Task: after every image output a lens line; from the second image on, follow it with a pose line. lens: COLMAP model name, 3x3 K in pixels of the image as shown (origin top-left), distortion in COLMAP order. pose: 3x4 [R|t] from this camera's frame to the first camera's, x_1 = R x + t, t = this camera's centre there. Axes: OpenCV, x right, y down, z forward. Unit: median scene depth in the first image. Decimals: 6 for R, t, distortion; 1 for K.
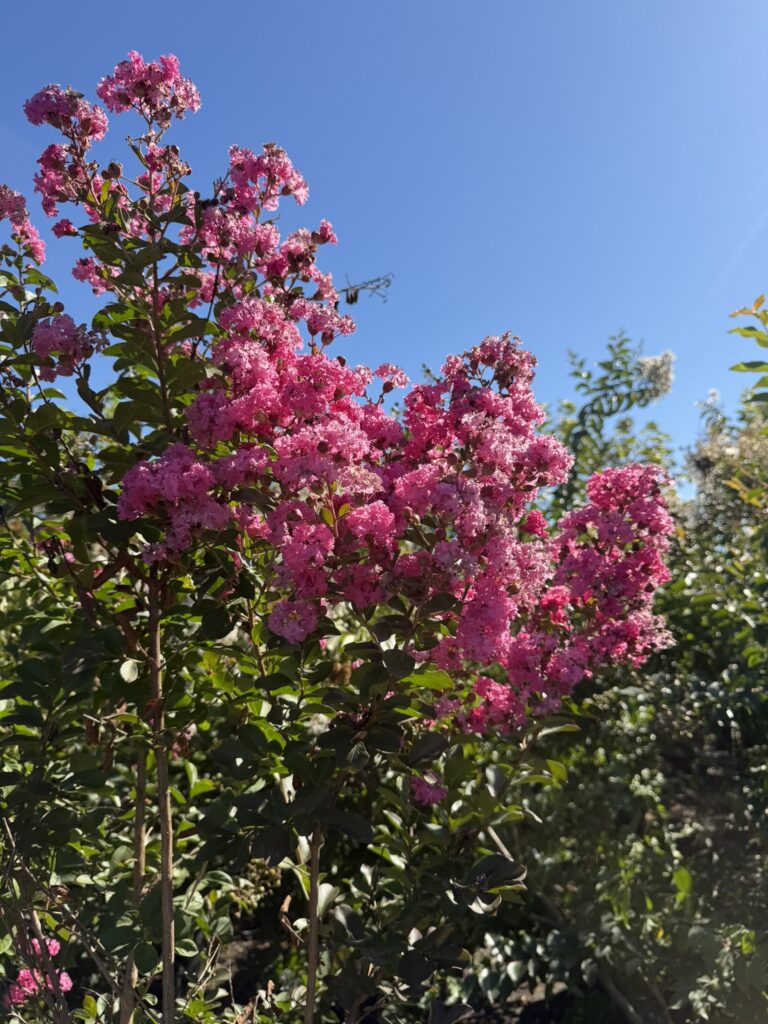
lens RADIAL K [[701.0, 0, 384.0], [0, 701.0, 512.0], [0, 0, 1]] dist [0.016327, -0.003987]
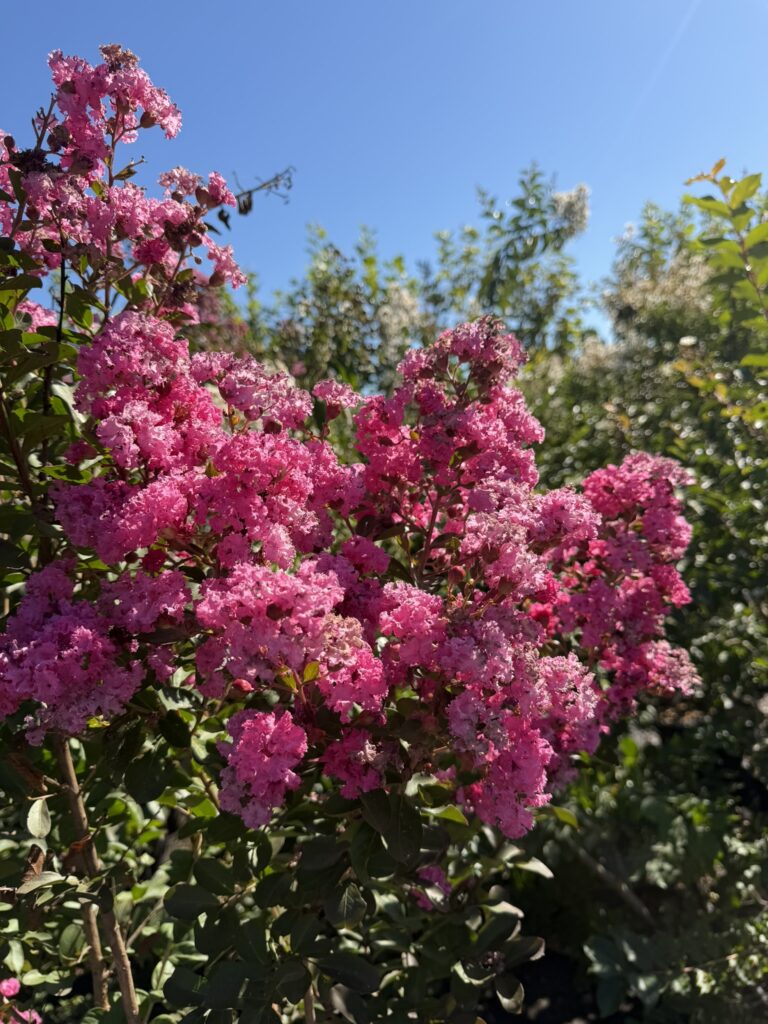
lens RADIAL K [[717.0, 0, 384.0], [0, 717.0, 512.0], [0, 0, 1]] dist [-0.002756, 0.001329]
pose [[0.988181, -0.111961, 0.104704, -0.014050], [0.088581, 0.974525, 0.206046, -0.101169], [-0.125106, -0.194336, 0.972925, 0.111888]]
